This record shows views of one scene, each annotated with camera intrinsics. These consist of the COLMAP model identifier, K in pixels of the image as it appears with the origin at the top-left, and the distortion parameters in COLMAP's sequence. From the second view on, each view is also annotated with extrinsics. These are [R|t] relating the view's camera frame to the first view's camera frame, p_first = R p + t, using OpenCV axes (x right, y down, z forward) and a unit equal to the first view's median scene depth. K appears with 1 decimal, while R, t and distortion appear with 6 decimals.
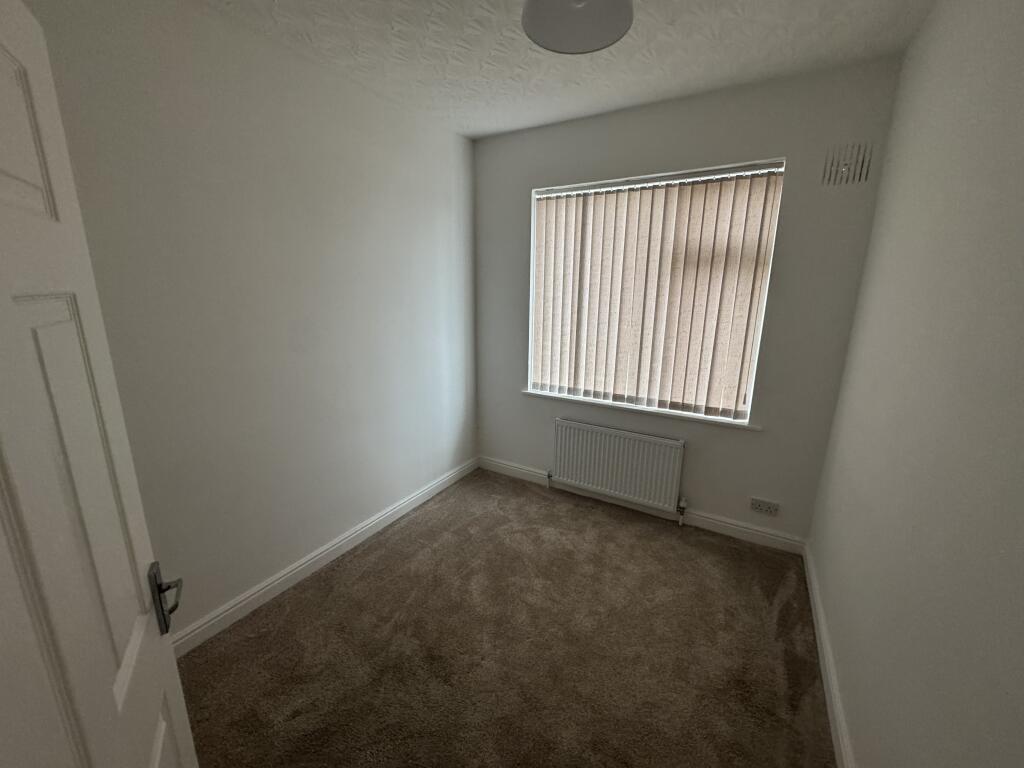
lens RADIAL K [[415.8, 0, 512.0], [0, 415.8, 384.0], [0, 0, 1]] dist [-0.001335, -0.000195]
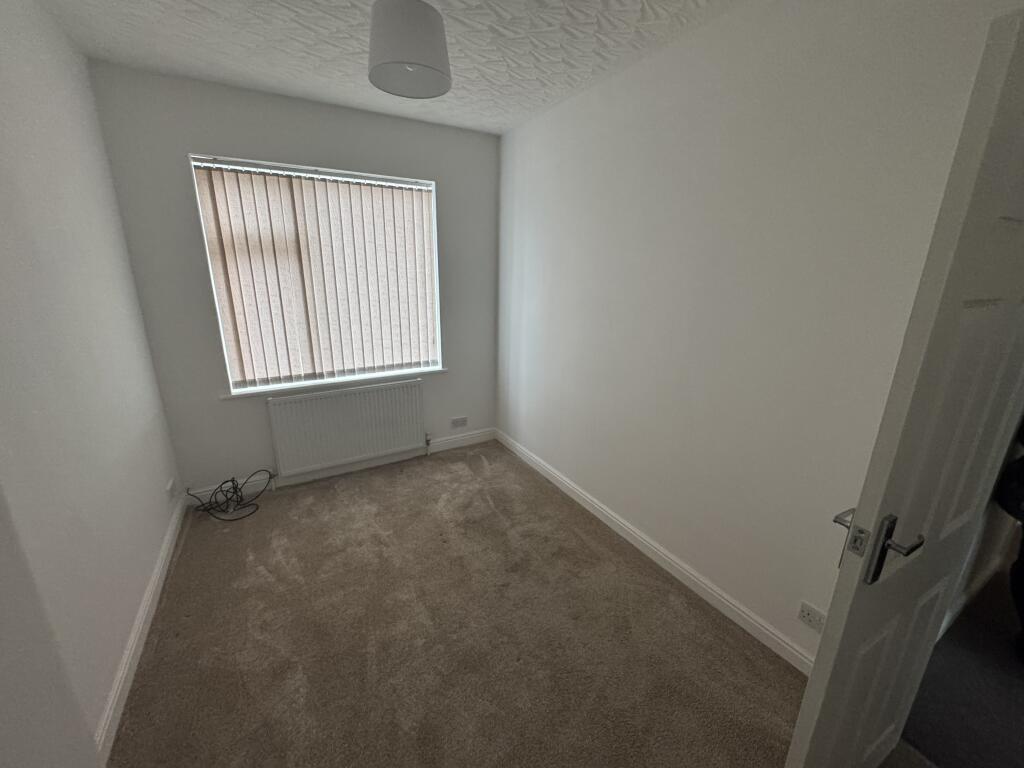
lens RADIAL K [[415.8, 0, 512.0], [0, 415.8, 384.0], [0, 0, 1]] dist [-0.001335, -0.000195]
pose [[0.551242, -0.265622, 0.790934, -0.367790], [0.198809, 0.962482, 0.184673, -0.052627], [-0.810313, 0.055445, 0.583368, 0.022522]]
